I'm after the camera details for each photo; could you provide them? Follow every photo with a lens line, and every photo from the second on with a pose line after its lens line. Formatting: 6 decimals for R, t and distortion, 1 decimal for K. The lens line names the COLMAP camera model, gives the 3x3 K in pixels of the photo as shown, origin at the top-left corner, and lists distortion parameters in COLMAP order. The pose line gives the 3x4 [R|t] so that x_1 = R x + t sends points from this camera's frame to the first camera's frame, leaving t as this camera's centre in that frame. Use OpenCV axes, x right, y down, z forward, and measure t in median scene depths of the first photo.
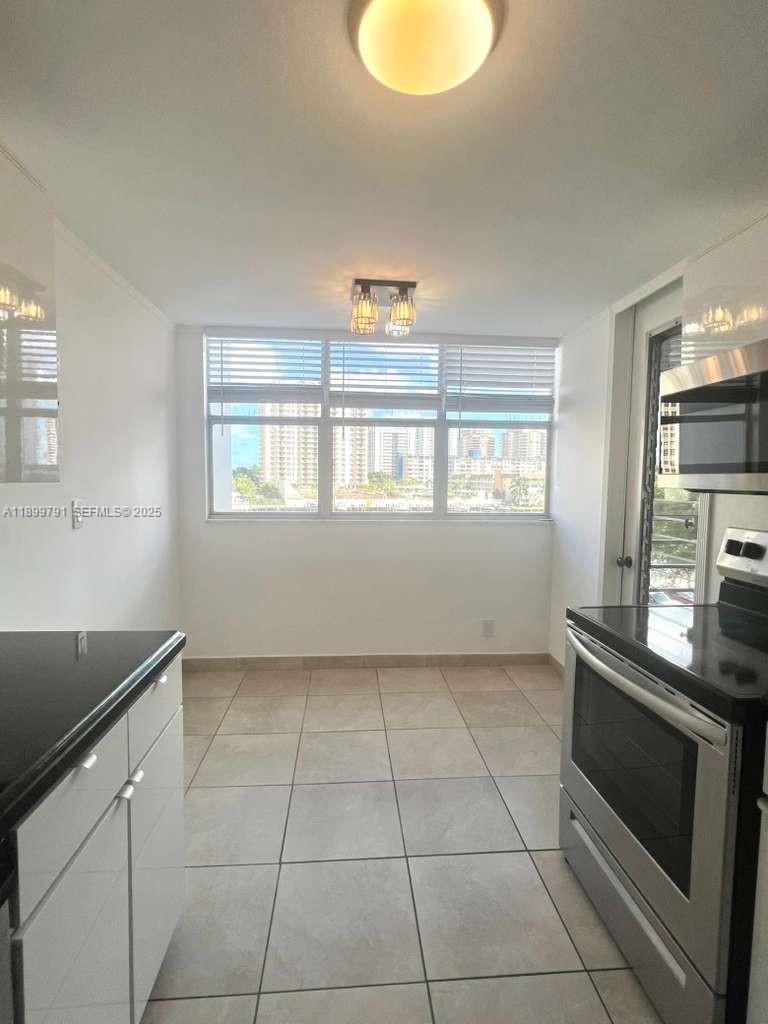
lens RADIAL K [[497.4, 0, 378.7], [0, 497.4, 514.0], [0, 0, 1]] dist [0.000056, 0.000226]
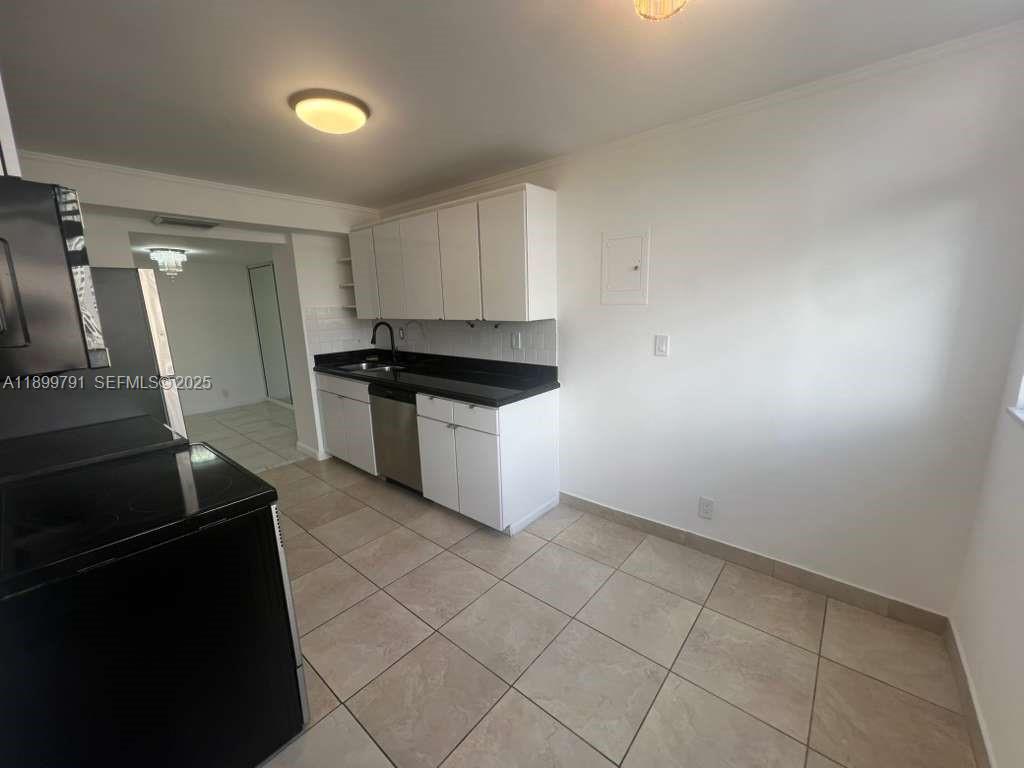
lens RADIAL K [[414.8, 0, 511.4], [0, 414.8, 387.2], [0, 0, 1]] dist [0.000473, 0.000063]
pose [[-0.703415, 0.152240, -0.694284, 0.291499], [-0.030998, 0.969293, 0.243949, -0.088806], [0.710103, 0.193119, -0.677096, 0.905257]]
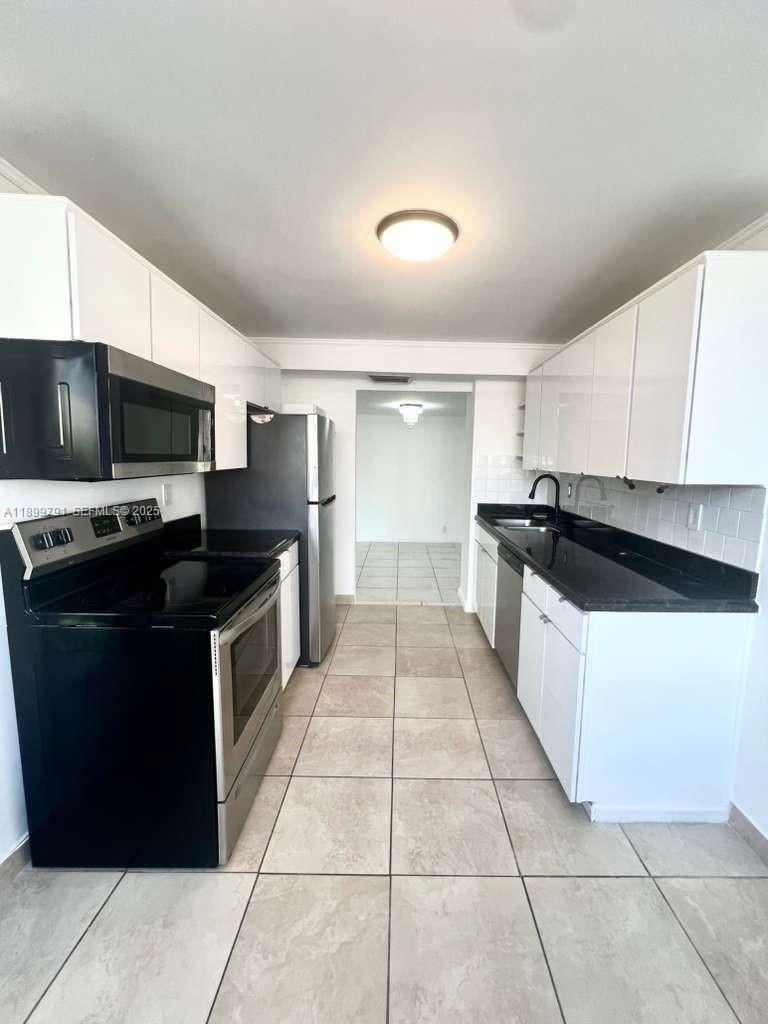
lens RADIAL K [[431.2, 0, 384.0], [0, 431.2, 512.0], [0, 0, 1]] dist [0.002371, 0.000363]
pose [[-0.997150, -0.039289, 0.064415, 0.037720], [-0.025790, 0.979787, 0.198376, -0.077801], [-0.070906, 0.196149, -0.978007, 0.875802]]
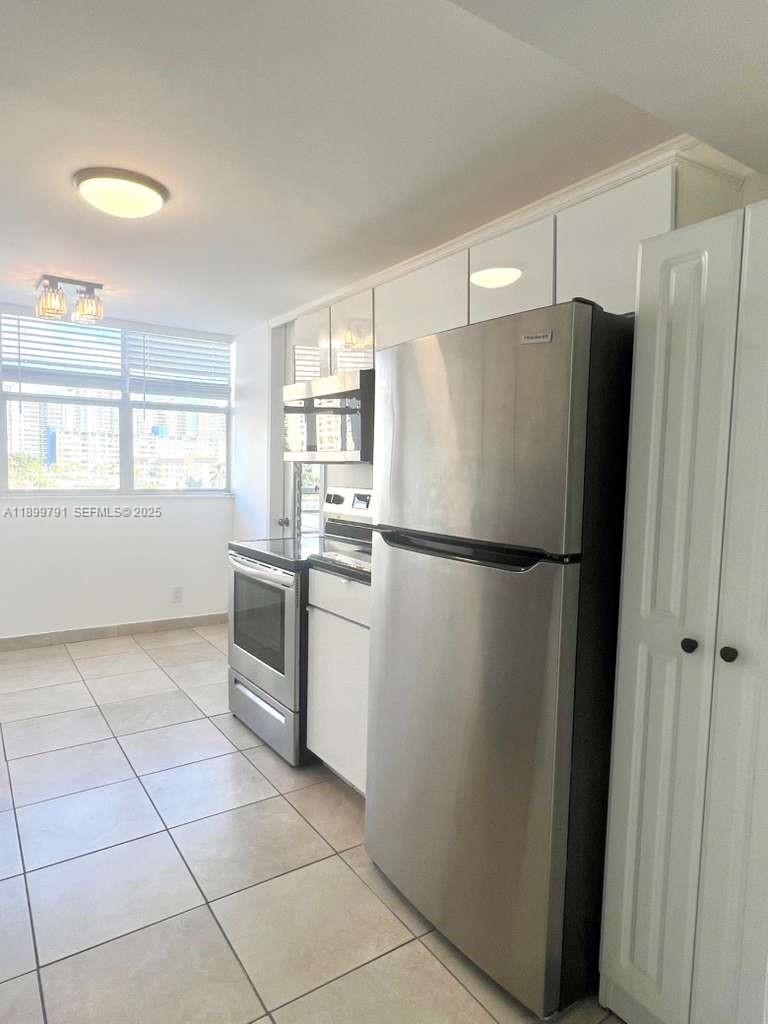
lens RADIAL K [[627.8, 0, 379.1], [0, 627.8, 508.6], [0, 0, 1]] dist [0.000816, -0.000868]
pose [[0.865928, -0.028492, 0.499357, -0.081391], [0.028549, 0.999564, 0.007527, 0.045674], [-0.499354, 0.007738, 0.866363, -0.426661]]
